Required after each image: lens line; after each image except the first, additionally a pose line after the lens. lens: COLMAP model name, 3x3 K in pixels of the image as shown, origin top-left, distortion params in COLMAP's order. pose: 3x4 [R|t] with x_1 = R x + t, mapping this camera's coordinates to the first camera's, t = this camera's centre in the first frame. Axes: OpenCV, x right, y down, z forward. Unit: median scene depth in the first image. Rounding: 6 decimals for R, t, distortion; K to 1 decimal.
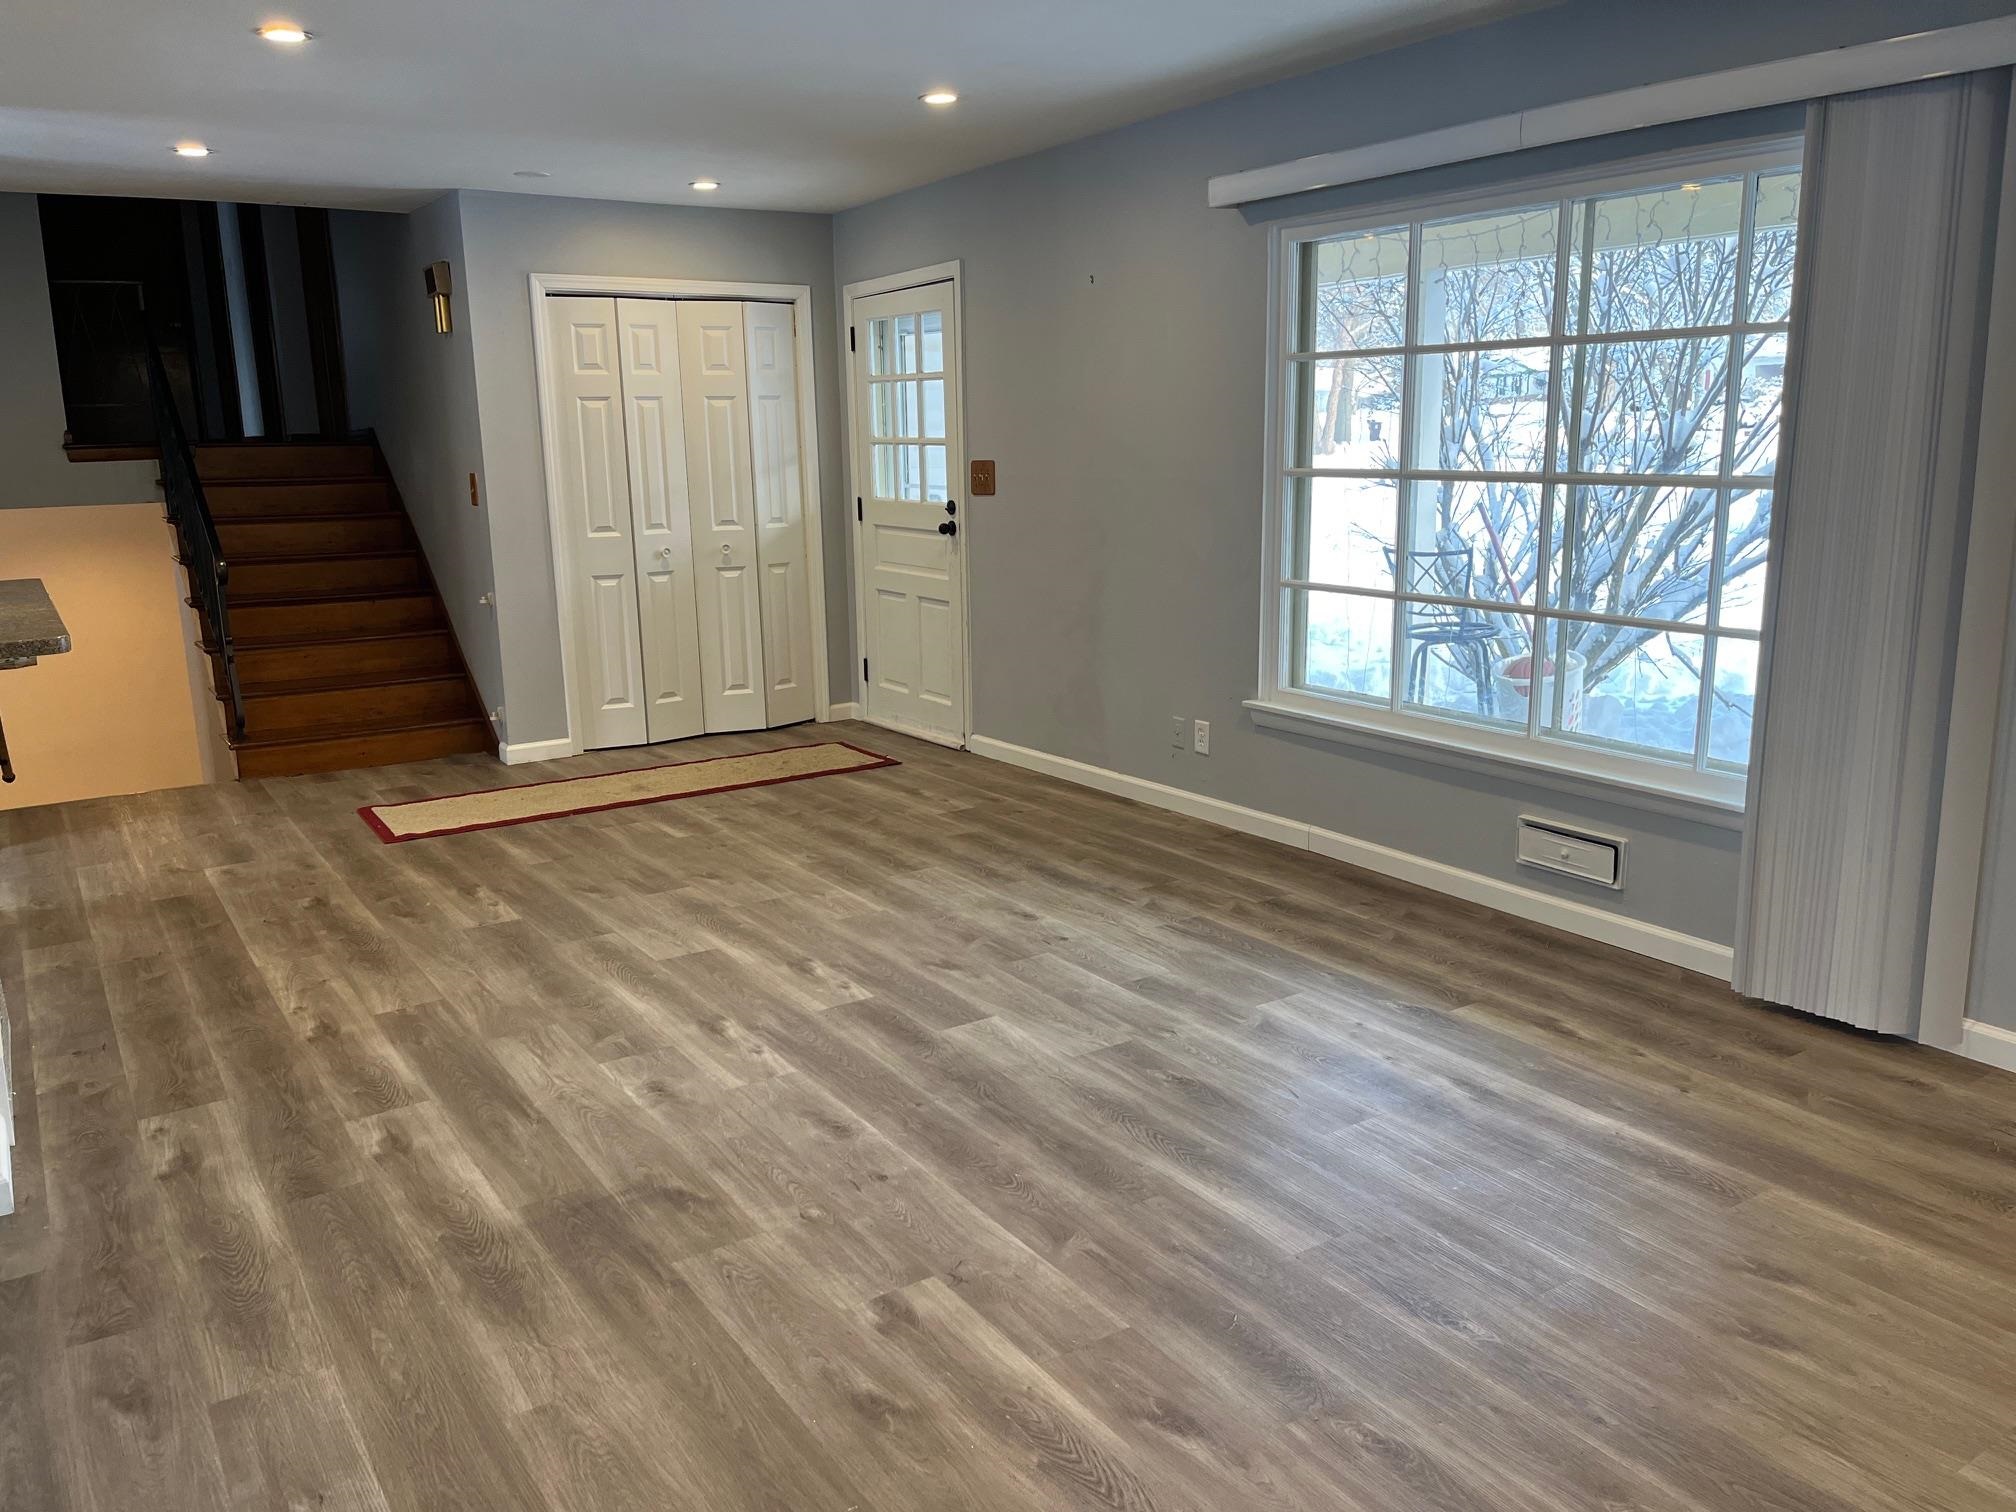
lens RADIAL K [[1528.0, 0, 1014.2], [0, 1528.0, 765.9], [0, 0, 1]] dist [0.076416, -0.095326]
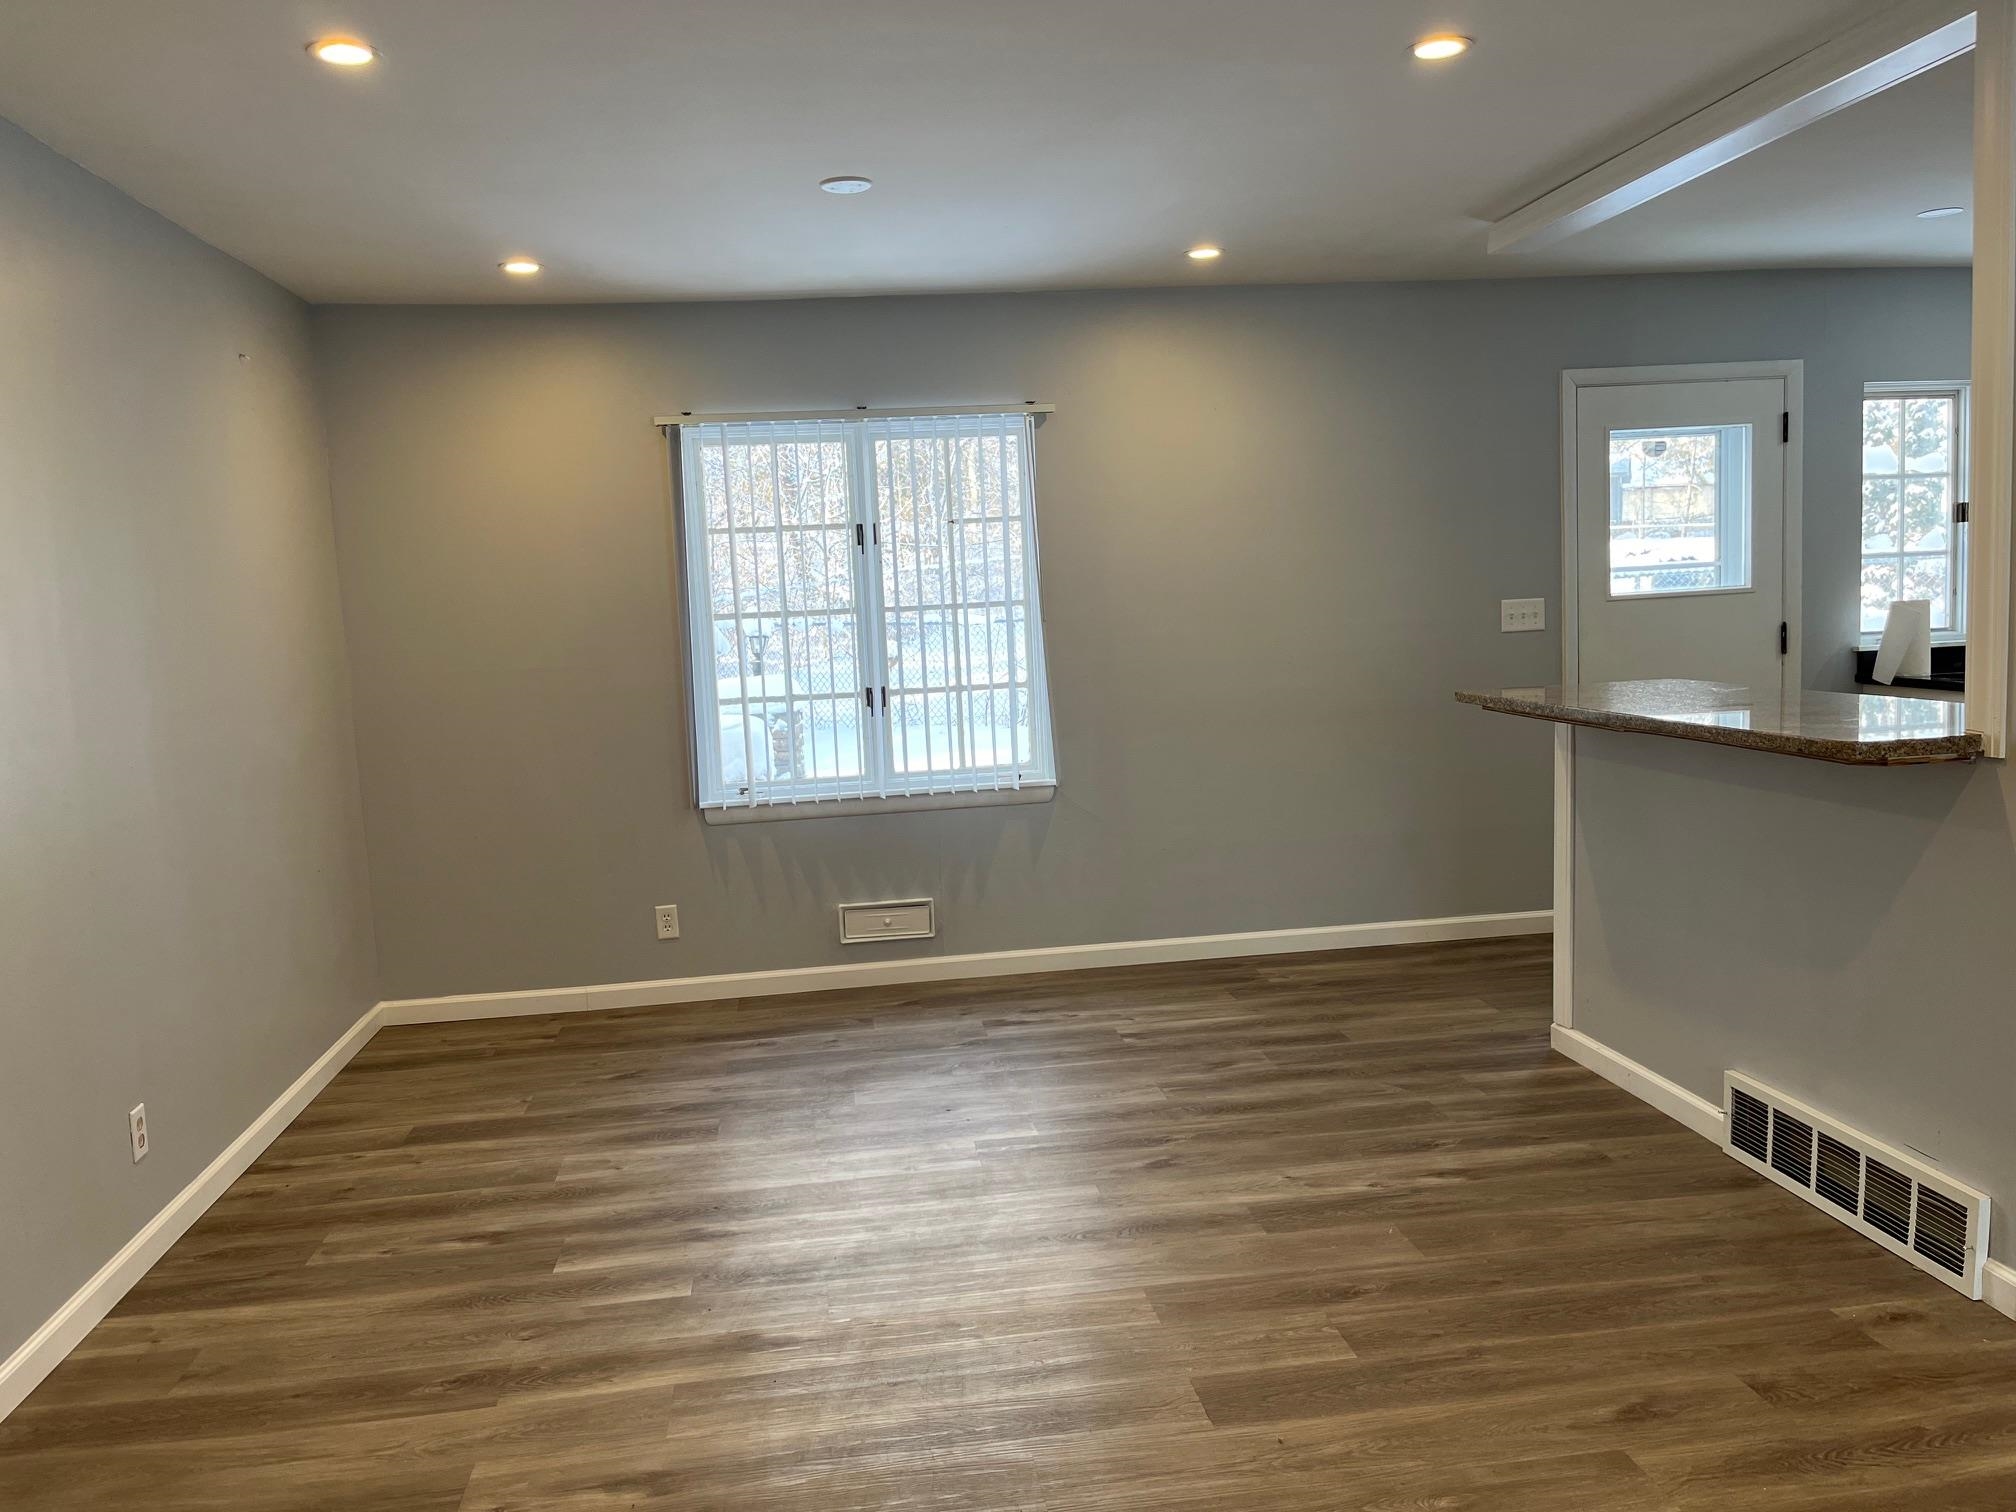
lens RADIAL K [[1520.9, 0, 1004.6], [0, 1520.9, 742.0], [0, 0, 1]] dist [0.075361, -0.103056]
pose [[-0.430977, 0.130322, -0.892903, 0.303021], [-0.143791, 0.966954, 0.210533, -0.118692], [0.890833, 0.219126, -0.397996, 0.552703]]
